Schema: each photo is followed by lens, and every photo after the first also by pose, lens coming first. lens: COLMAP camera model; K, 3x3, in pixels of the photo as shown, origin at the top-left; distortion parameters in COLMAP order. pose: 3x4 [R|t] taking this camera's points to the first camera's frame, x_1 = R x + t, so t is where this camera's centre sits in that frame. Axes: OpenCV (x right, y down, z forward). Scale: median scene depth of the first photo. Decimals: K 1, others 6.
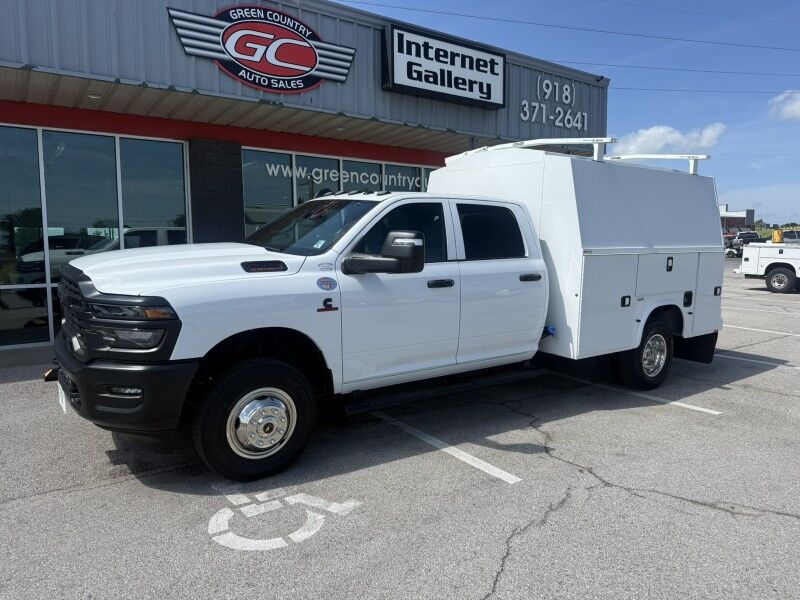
lens RADIAL K [[566.8, 0, 405.8], [0, 566.8, 304.6], [0, 0, 1]] dist [0.009262, -0.019906]
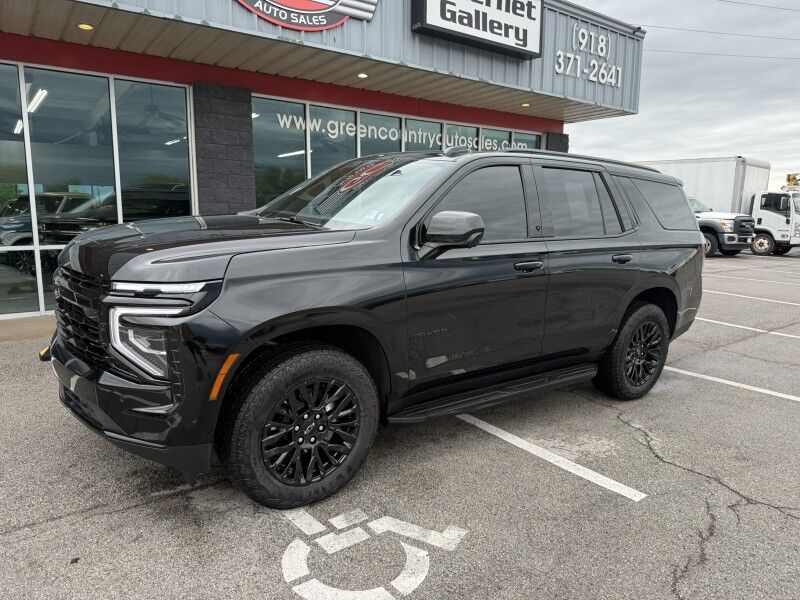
lens RADIAL K [[566.8, 0, 405.3], [0, 566.8, 302.6], [0, 0, 1]] dist [0.009262, -0.019906]
pose [[0.999394, 0.011246, 0.032942, -0.074339], [-0.013127, 0.998262, 0.057453, -0.005462], [-0.032239, -0.057850, 0.997805, 0.087780]]
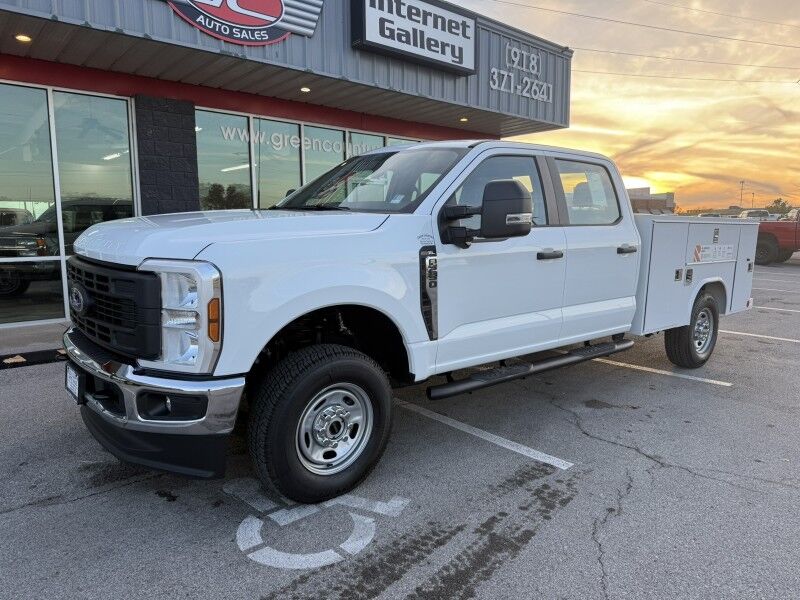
lens RADIAL K [[566.8, 0, 404.6], [0, 566.8, 304.2], [0, 0, 1]] dist [0.009262, -0.019906]
pose [[0.992741, -0.013270, 0.119537, -0.071015], [0.009455, 0.999430, 0.032423, 0.009219], [-0.119899, -0.031058, 0.992300, 0.060087]]
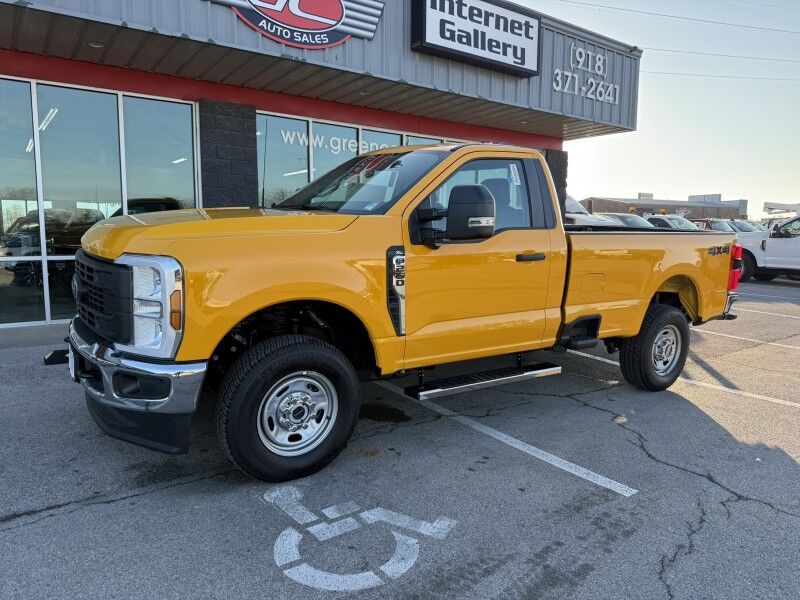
lens RADIAL K [[566.8, 0, 402.5], [0, 566.8, 301.9], [0, 0, 1]] dist [0.009262, -0.019906]
pose [[0.999710, 0.013750, 0.019761, -0.067365], [-0.014136, 0.999710, 0.019515, 0.008965], [-0.019487, -0.019789, 0.999614, 0.078244]]
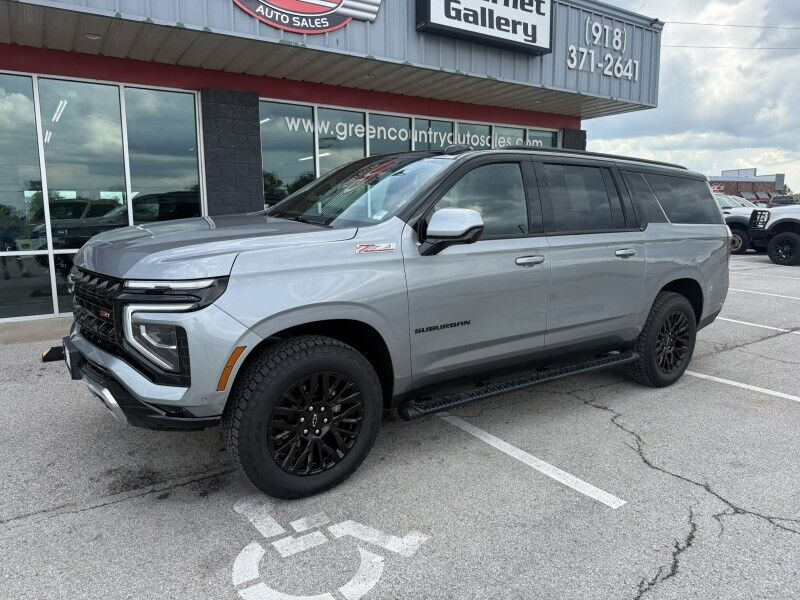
lens RADIAL K [[566.8, 0, 401.9], [0, 566.8, 298.7], [0, 0, 1]] dist [0.009262, -0.019906]
pose [[0.999583, 0.004798, -0.028488, -0.035890], [-0.003413, 0.998819, 0.048468, -0.004174], [0.028686, -0.048351, 0.998418, 0.093994]]
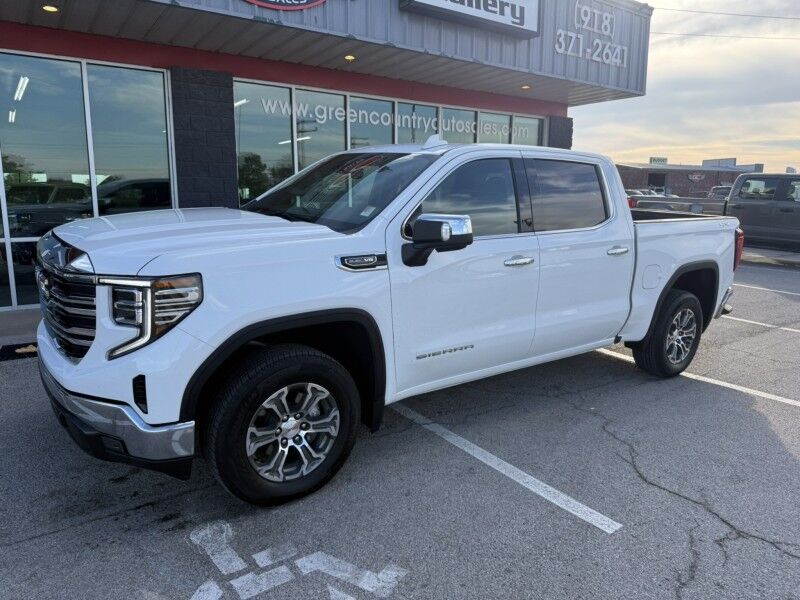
lens RADIAL K [[566.8, 0, 404.5], [0, 566.8, 295.8], [0, 0, 1]] dist [0.009262, -0.019906]
pose [[0.999928, 0.010395, 0.005958, -0.034005], [-0.010783, 0.997541, 0.069256, -0.013140], [-0.005224, -0.069315, 0.997581, 0.127474]]
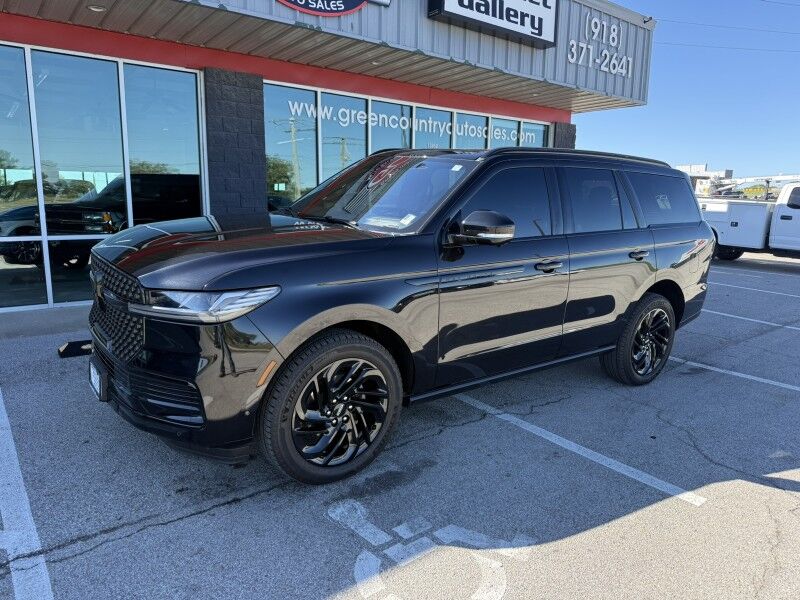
lens RADIAL K [[566.8, 0, 407.4], [0, 566.8, 300.7], [0, 0, 1]] dist [0.009262, -0.019906]
pose [[0.998159, 0.013947, 0.059030, -0.116520], [-0.018434, 0.996926, 0.076150, -0.012434], [-0.057786, -0.077098, 0.995348, 0.101037]]
